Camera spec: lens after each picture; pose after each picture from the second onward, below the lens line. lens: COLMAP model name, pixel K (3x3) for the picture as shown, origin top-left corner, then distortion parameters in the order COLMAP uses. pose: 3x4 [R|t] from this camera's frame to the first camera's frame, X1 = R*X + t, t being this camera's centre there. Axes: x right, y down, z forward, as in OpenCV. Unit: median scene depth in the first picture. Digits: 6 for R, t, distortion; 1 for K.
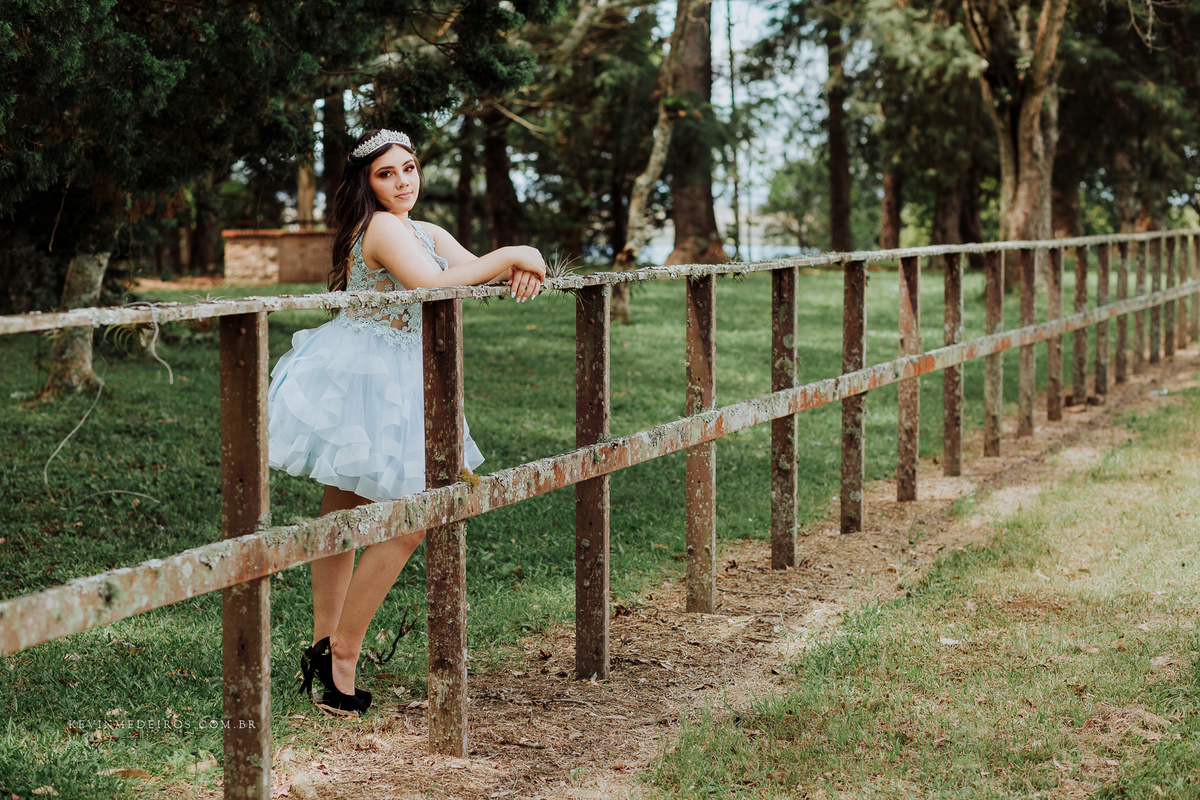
lens RADIAL K [[2947.2, 0, 600.0], [0, 2947.2, 400.0], [0, 0, 1]] dist [-0.025072, -0.094962]
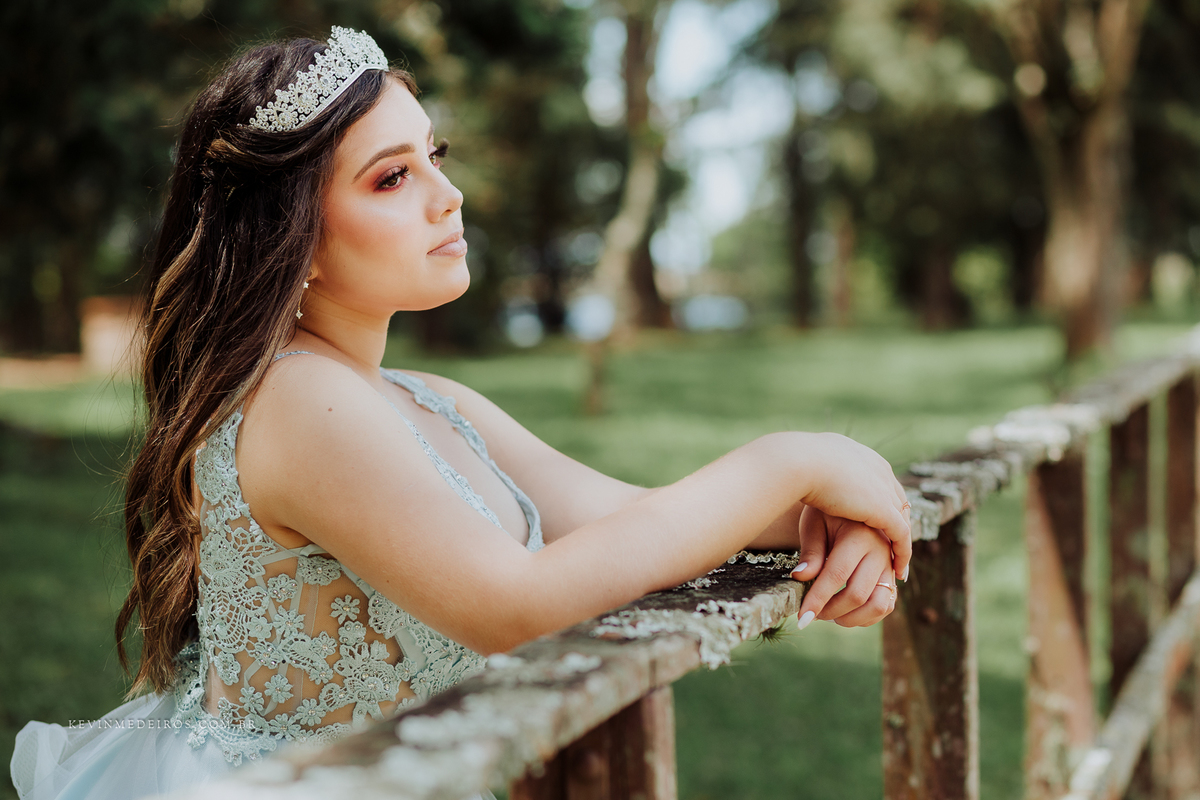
lens RADIAL K [[2947.2, 0, 600.0], [0, 2947.2, 400.0], [0, 0, 1]] dist [-0.025072, -0.094962]
pose [[0.999312, -0.013913, 0.034391, -0.016199], [0.014564, 0.999718, -0.018745, -0.014236], [-0.034121, 0.019233, 0.999233, 0.203978]]
